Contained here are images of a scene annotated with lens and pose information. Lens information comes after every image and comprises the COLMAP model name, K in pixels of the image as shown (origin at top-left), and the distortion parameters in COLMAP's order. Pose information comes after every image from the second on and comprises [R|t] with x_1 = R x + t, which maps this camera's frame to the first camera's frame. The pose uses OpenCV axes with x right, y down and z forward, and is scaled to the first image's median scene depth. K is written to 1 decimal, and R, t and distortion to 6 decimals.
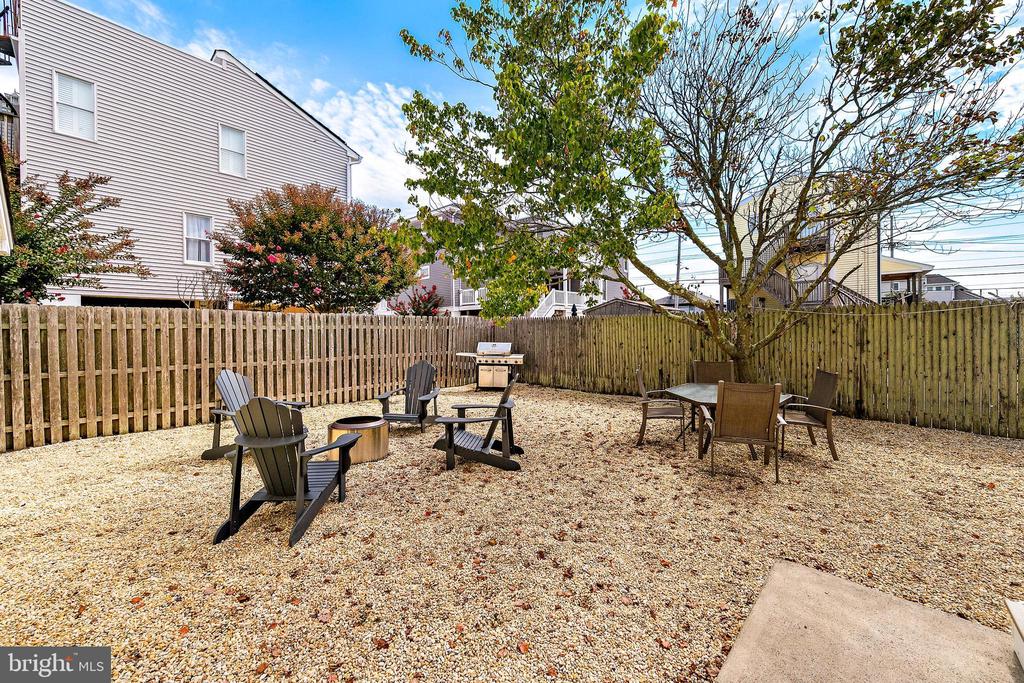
lens RADIAL K [[399.5, 0, 512.0], [0, 399.5, 341.5], [0, 0, 1]] dist [0.000633, 0.000029]
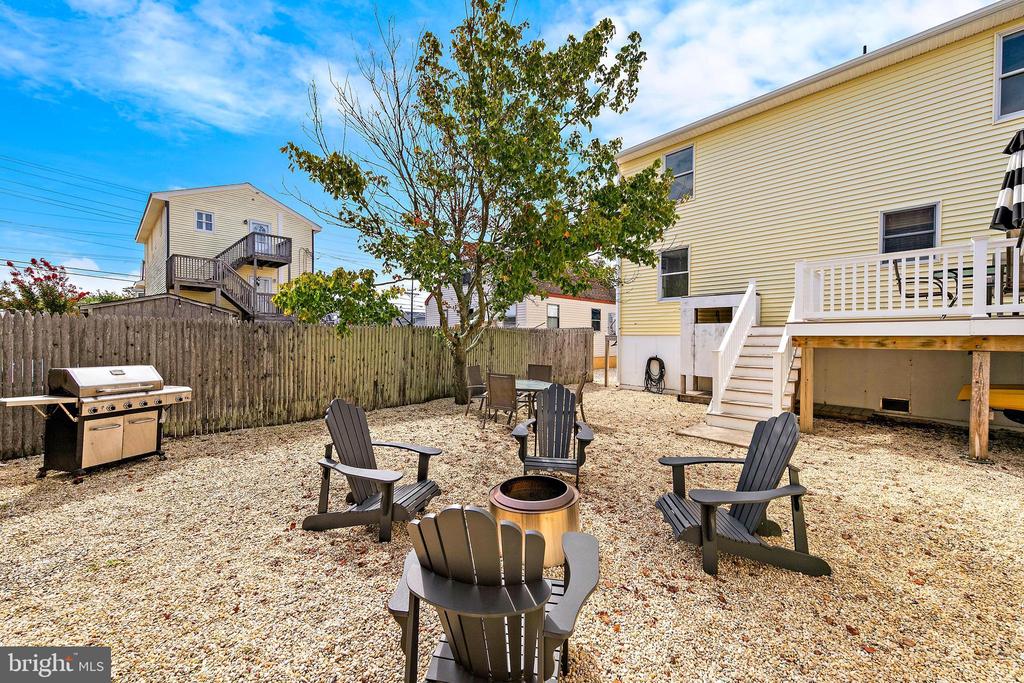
lens RADIAL K [[399.5, 0, 512.0], [0, 399.5, 341.5], [0, 0, 1]] dist [0.000633, 0.000029]
pose [[0.056247, -0.001318, 0.998416, -0.508952], [0.021892, 0.999760, 0.000086, -0.017302], [-0.998177, 0.021853, 0.056262, 0.513624]]
